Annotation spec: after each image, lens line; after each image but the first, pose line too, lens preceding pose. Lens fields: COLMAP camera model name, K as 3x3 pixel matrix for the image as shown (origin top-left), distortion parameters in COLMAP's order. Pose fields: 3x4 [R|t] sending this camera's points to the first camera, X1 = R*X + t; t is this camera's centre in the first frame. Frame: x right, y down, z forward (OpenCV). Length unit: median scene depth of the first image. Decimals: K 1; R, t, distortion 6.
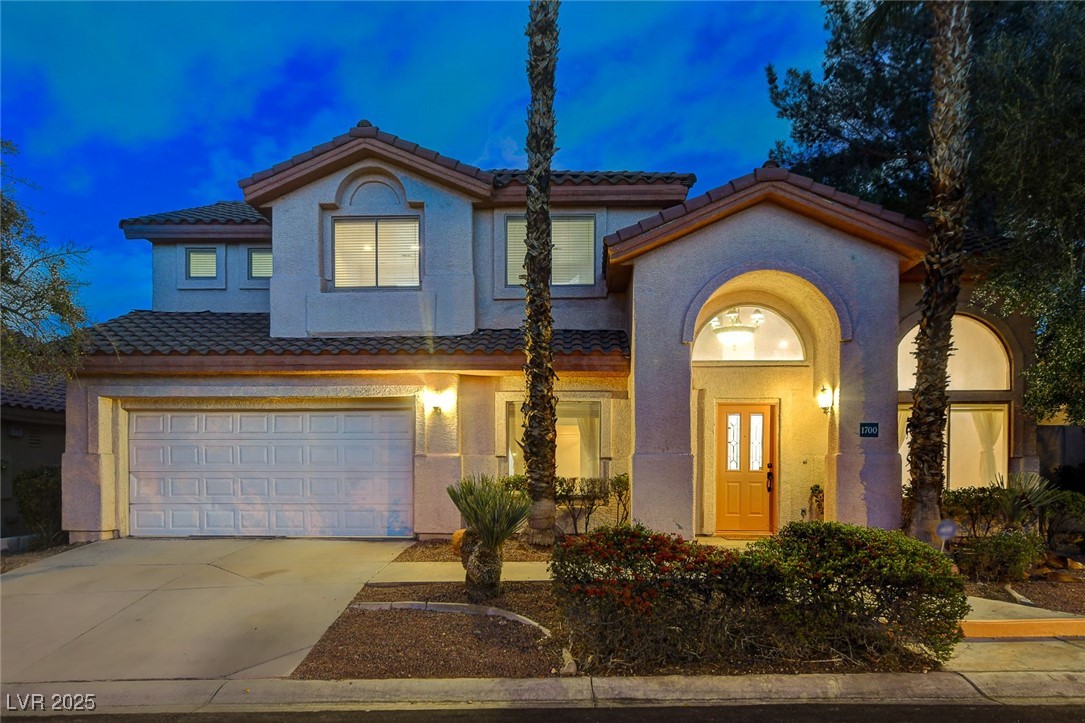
lens RADIAL K [[772.5, 0, 543.5], [0, 772.5, 362.4], [0, 0, 1]] dist [0.007038, 0.017955]
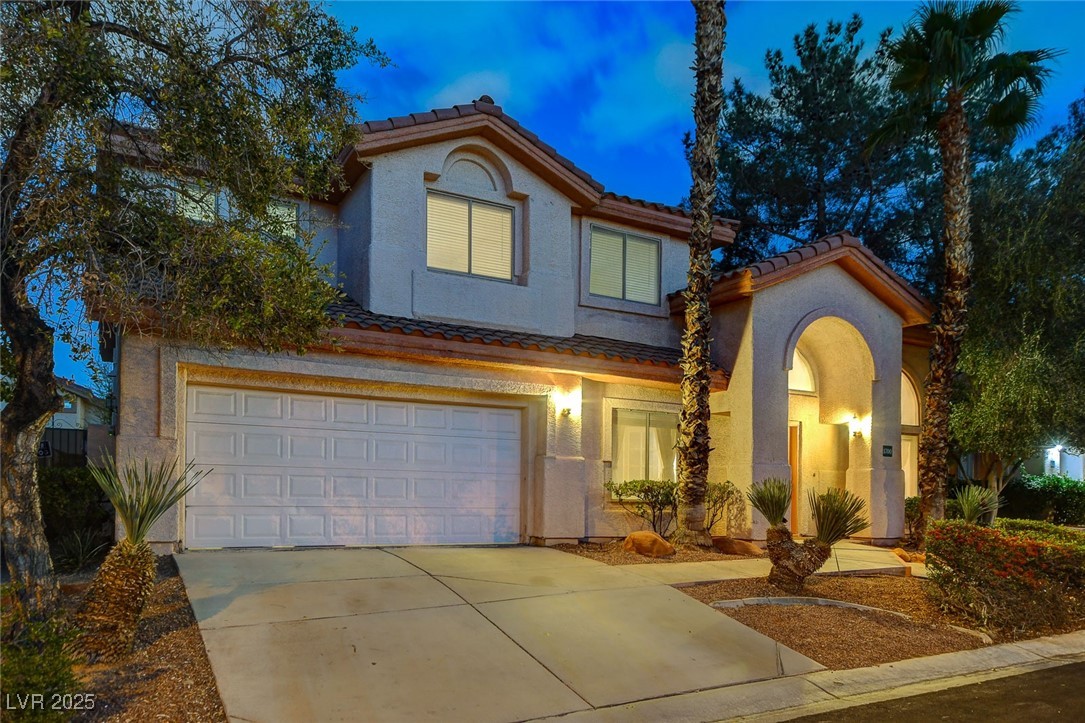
lens RADIAL K [[772.5, 0, 545.6], [0, 772.5, 360.4], [0, 0, 1]] dist [0.007038, 0.017955]
pose [[0.847811, 0.103807, 0.520040, -0.653548], [-0.092328, 0.994571, -0.048010, 0.044762], [-0.522200, -0.007311, 0.852792, 0.172809]]
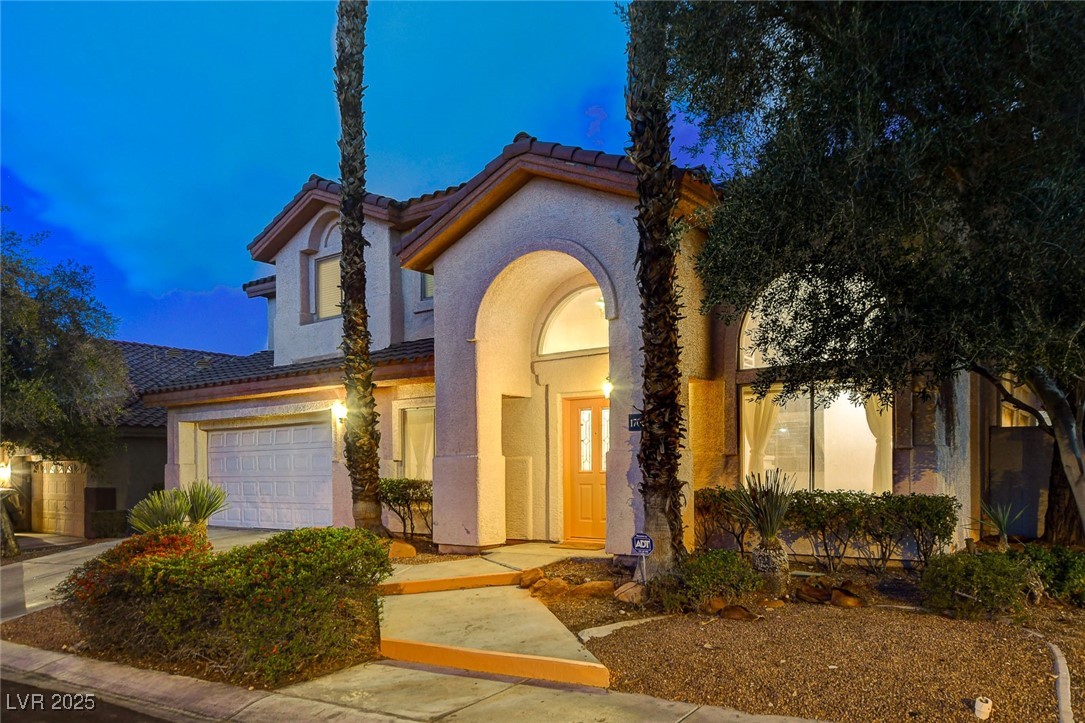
lens RADIAL K [[772.5, 0, 537.0], [0, 772.5, 359.8], [0, 0, 1]] dist [0.007038, 0.017955]
pose [[0.831271, -0.090531, -0.548446, 0.693259], [0.091180, 0.995492, -0.026124, 0.027461], [0.548339, -0.028291, 0.835778, 0.210753]]
